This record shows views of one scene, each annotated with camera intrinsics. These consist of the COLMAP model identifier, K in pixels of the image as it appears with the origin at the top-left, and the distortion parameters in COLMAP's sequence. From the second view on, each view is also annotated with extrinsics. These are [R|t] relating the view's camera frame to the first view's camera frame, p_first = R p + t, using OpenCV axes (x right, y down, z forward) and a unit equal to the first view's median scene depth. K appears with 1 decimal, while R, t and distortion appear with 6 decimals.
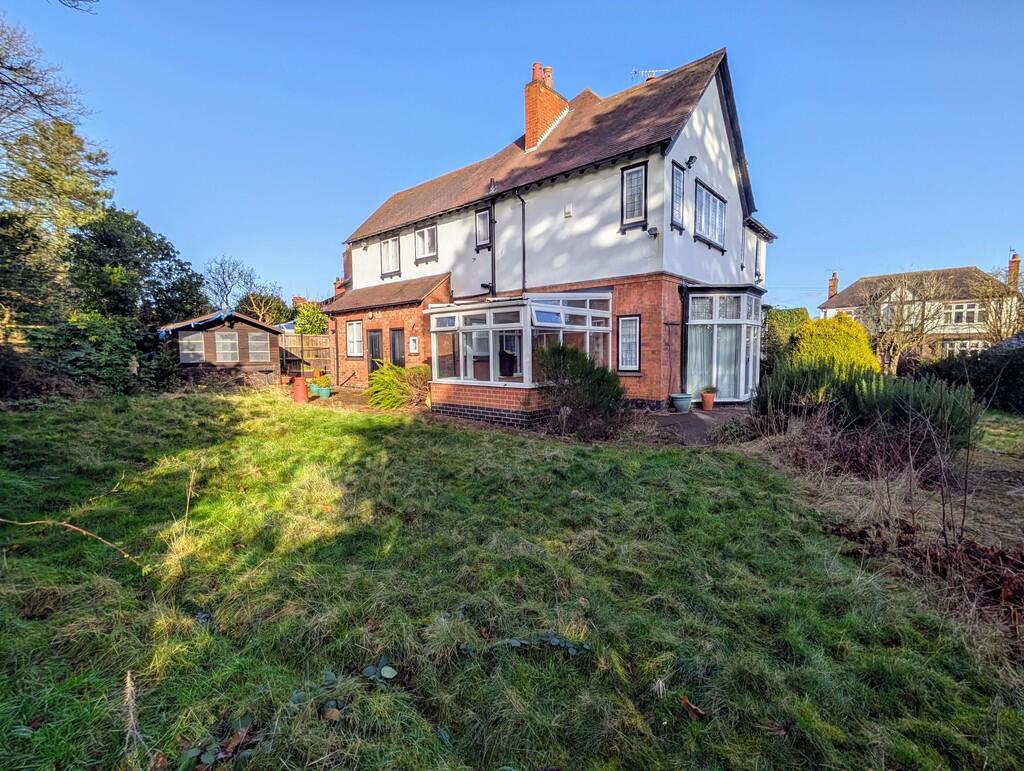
lens RADIAL K [[391.0, 0, 513.8], [0, 391.0, 383.0], [0, 0, 1]] dist [-0.001845, 0.000245]
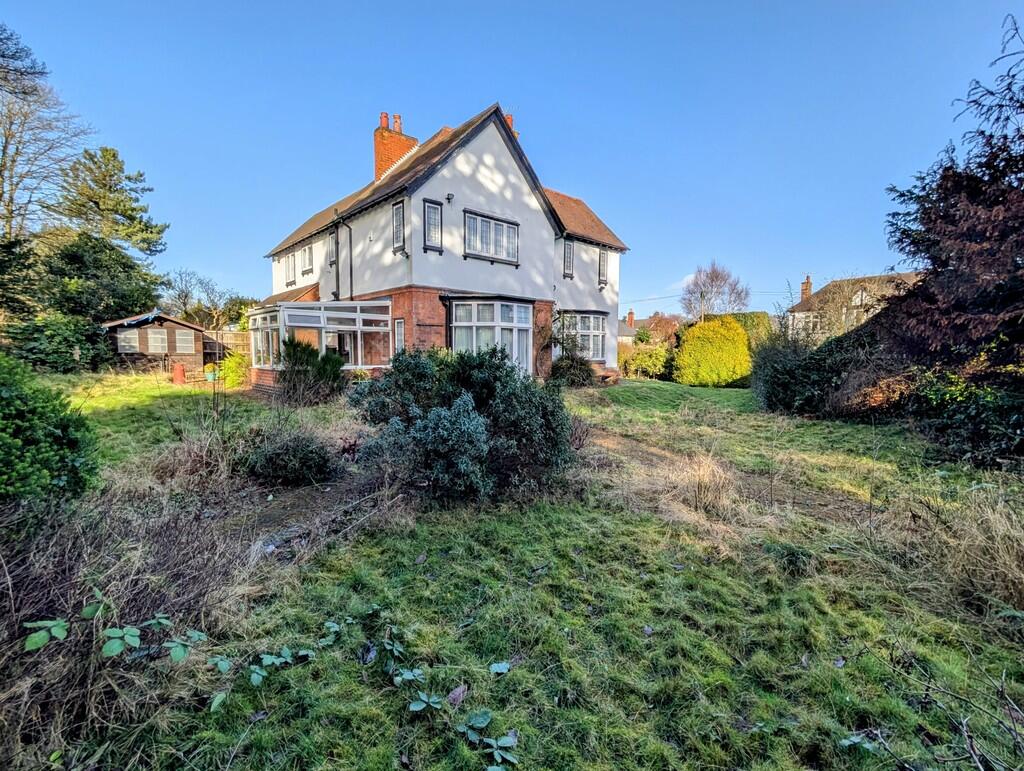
lens RADIAL K [[391.0, 0, 506.0], [0, 391.0, 382.9], [0, 0, 1]] dist [-0.001845, 0.000245]
pose [[0.995549, 0.022100, -0.091622, 0.594952], [-0.022380, 0.999747, -0.002031, 0.025471], [0.091554, 0.004073, 0.995792, -0.189517]]
